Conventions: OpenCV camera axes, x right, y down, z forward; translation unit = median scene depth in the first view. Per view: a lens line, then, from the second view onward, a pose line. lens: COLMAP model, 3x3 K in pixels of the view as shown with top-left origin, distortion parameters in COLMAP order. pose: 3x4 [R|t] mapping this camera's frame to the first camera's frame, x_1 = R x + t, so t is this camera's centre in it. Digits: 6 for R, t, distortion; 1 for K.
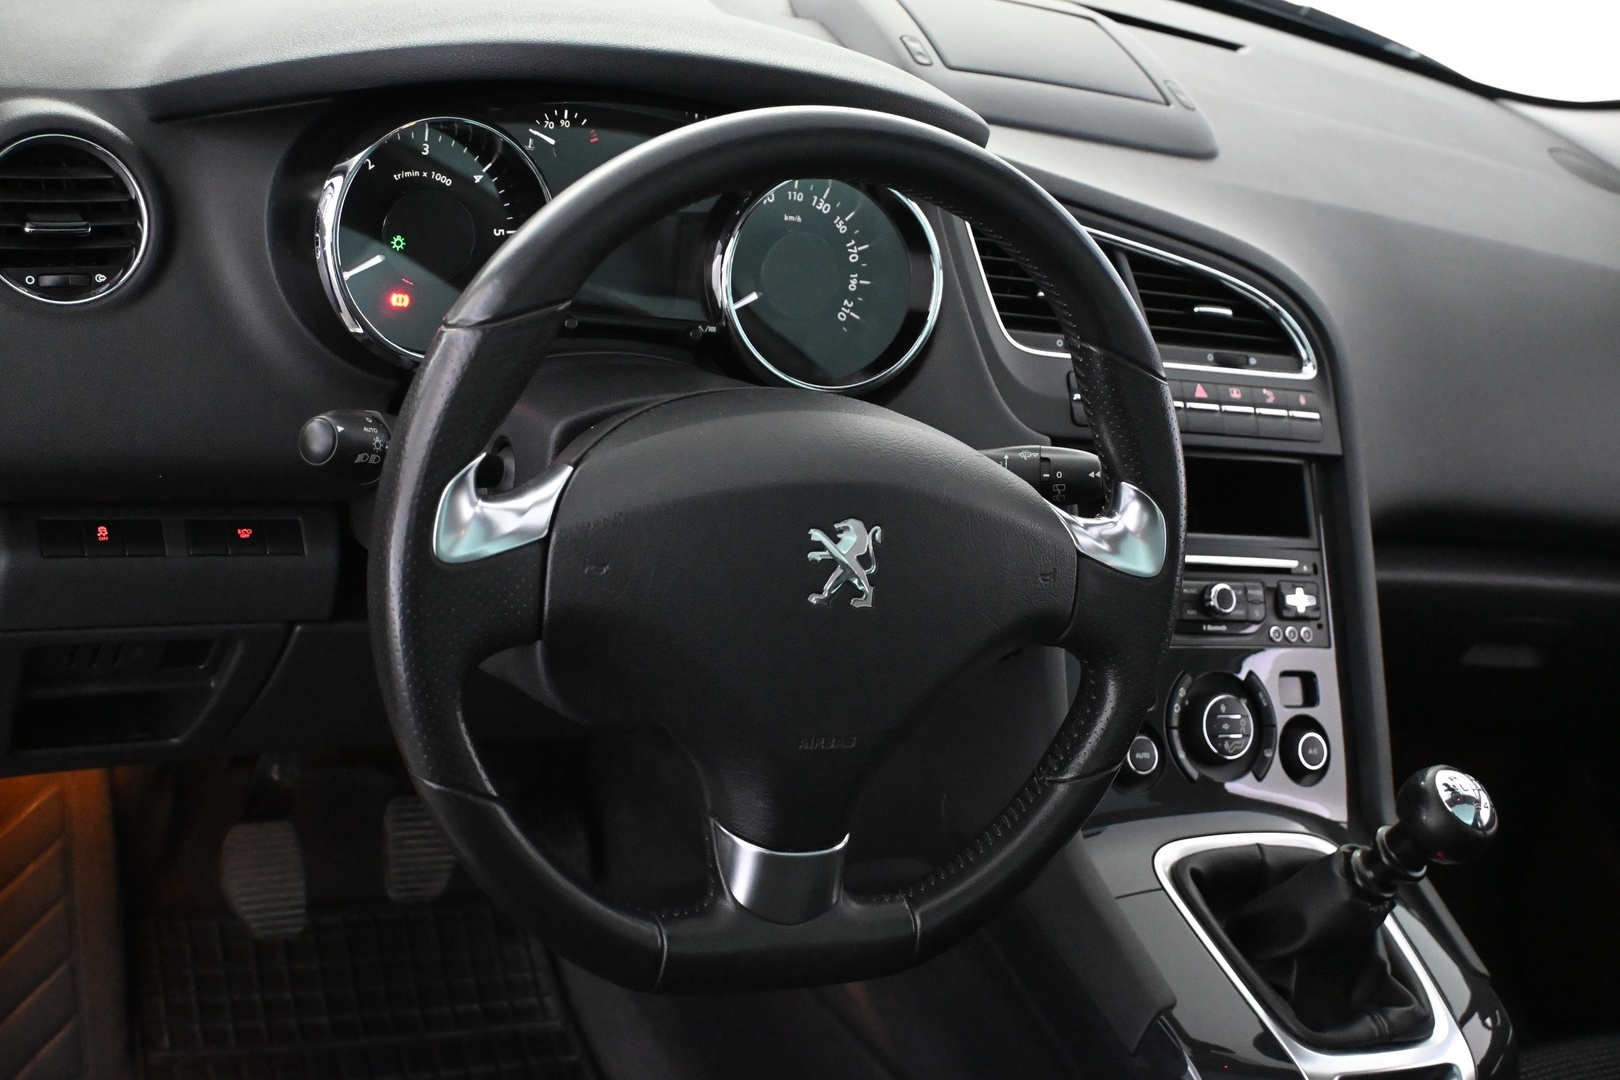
lens RADIAL K [[2037.5, 0, 809.2], [0, 2037.5, 540.3], [0, 0, 1]] dist [-0.004628, 0.000000]
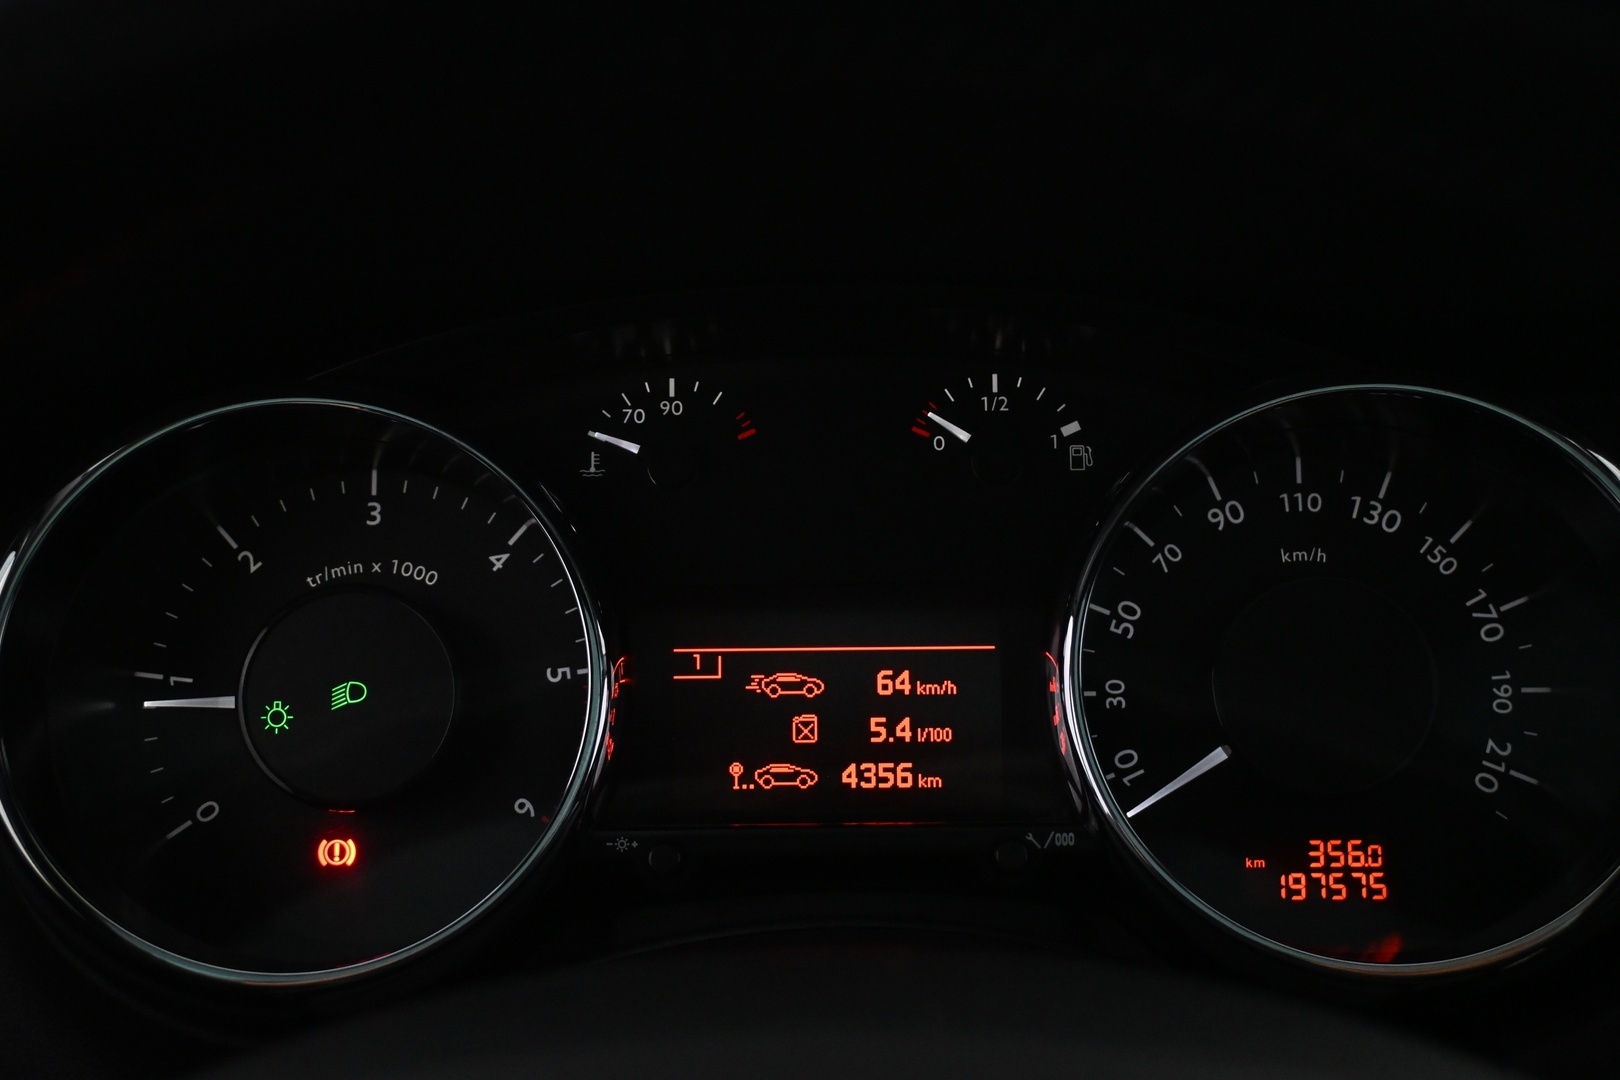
lens RADIAL K [[2037.5, 0, 810.5], [0, 2037.5, 542.0], [0, 0, 1]] dist [-0.004628, 0.000000]
pose [[0.869071, -0.191016, -0.456321, 0.092160], [0.036621, 0.944754, -0.325729, -0.031323], [0.493330, 0.266371, 0.828053, 0.609164]]
